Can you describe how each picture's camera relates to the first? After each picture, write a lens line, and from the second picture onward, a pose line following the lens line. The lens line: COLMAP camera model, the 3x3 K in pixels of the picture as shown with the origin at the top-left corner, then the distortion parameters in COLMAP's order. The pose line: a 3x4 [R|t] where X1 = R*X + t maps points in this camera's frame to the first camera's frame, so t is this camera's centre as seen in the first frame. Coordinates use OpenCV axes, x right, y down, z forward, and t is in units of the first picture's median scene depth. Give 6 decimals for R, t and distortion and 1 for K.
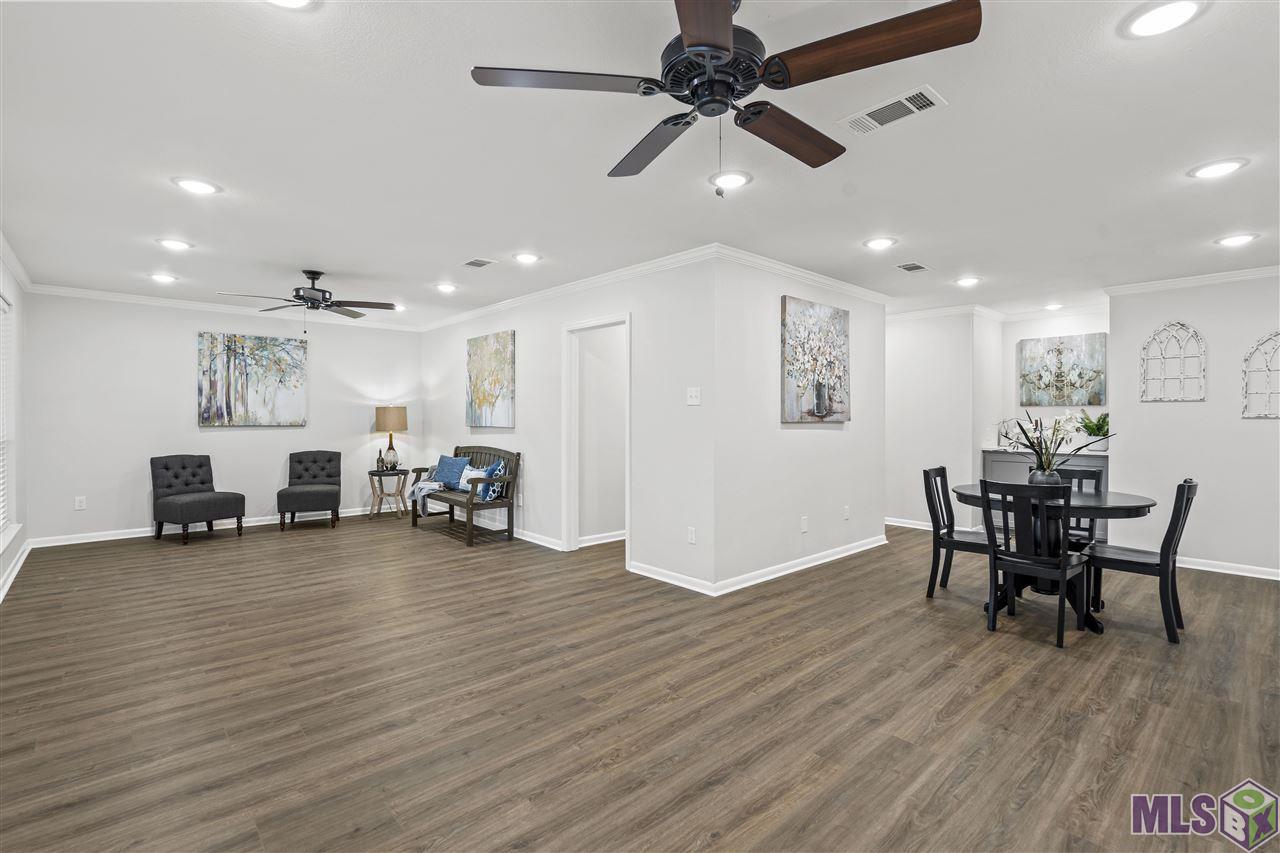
lens RADIAL K [[591.9, 0, 629.2], [0, 591.9, 420.1], [0, 0, 1]] dist [-0.001571, 0.001393]
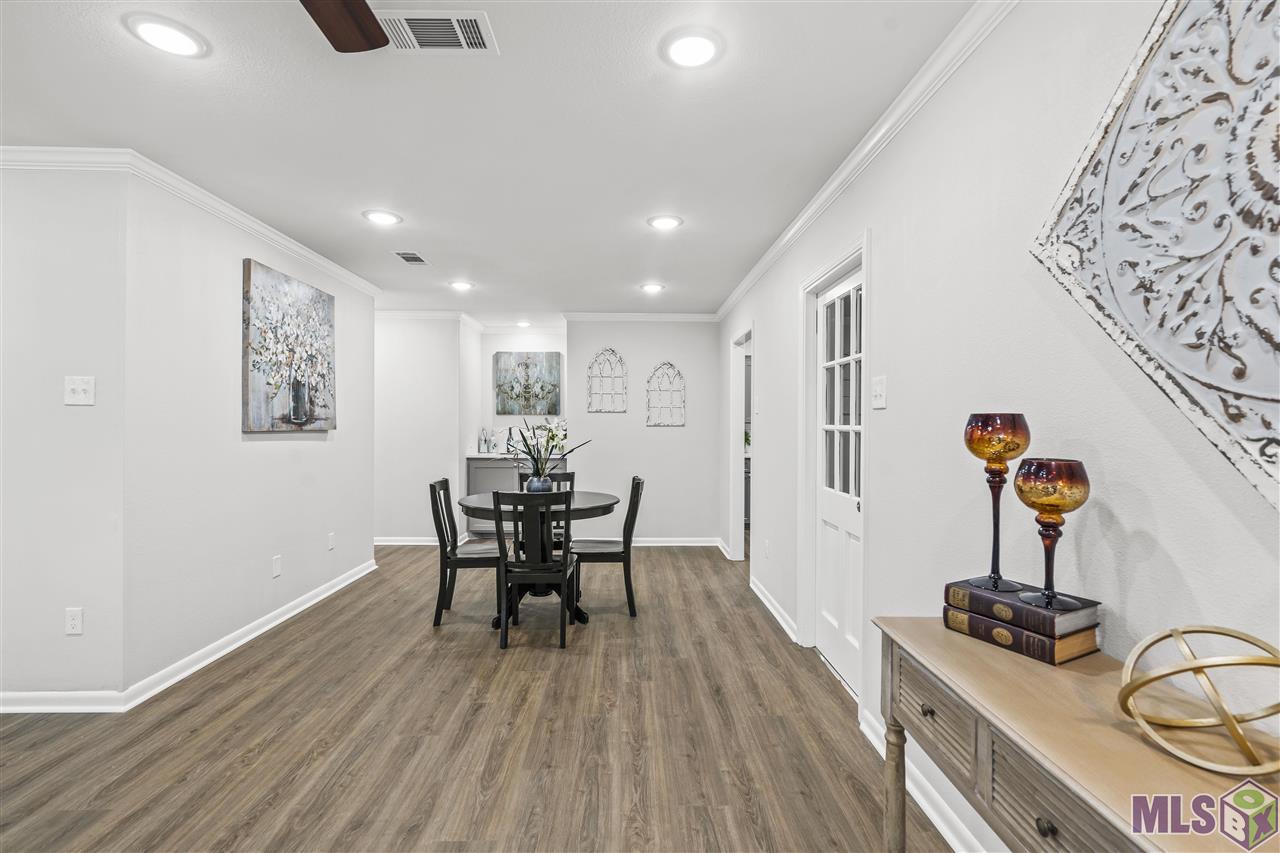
lens RADIAL K [[591.9, 0, 633.7], [0, 591.9, 421.1], [0, 0, 1]] dist [-0.001571, 0.001393]
pose [[0.643752, 0.005854, 0.765212, 0.008581], [0.001740, 0.999957, -0.009114, -0.001712], [-0.765232, 0.007199, 0.643714, 0.146631]]
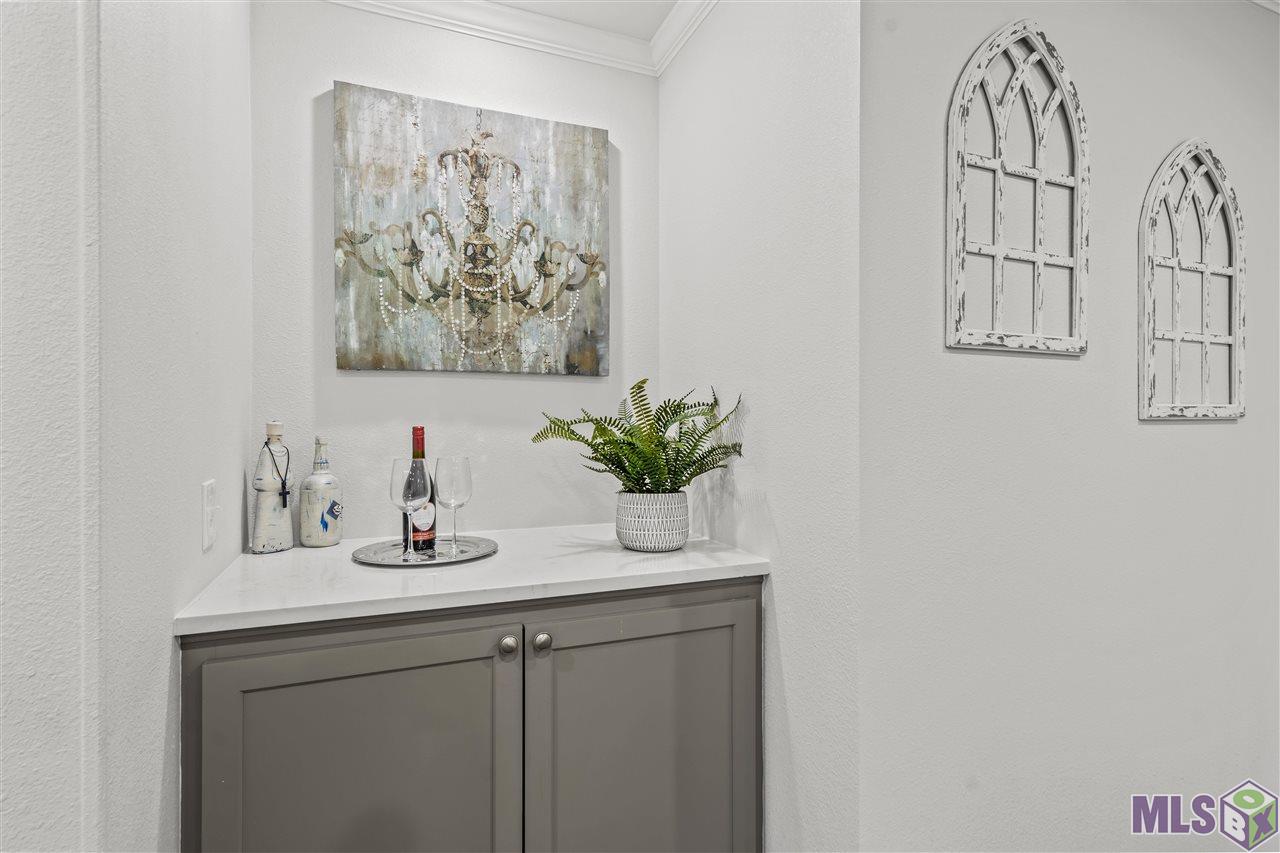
lens RADIAL K [[636.3, 0, 641.0], [0, 636.3, 421.3], [0, 0, 1]] dist [-0.000245, 0.001674]
pose [[0.327362, -0.008745, 0.944859, 0.532578], [0.006678, 0.999954, 0.006942, -0.005015], [-0.944876, 0.004037, 0.327405, 0.923106]]
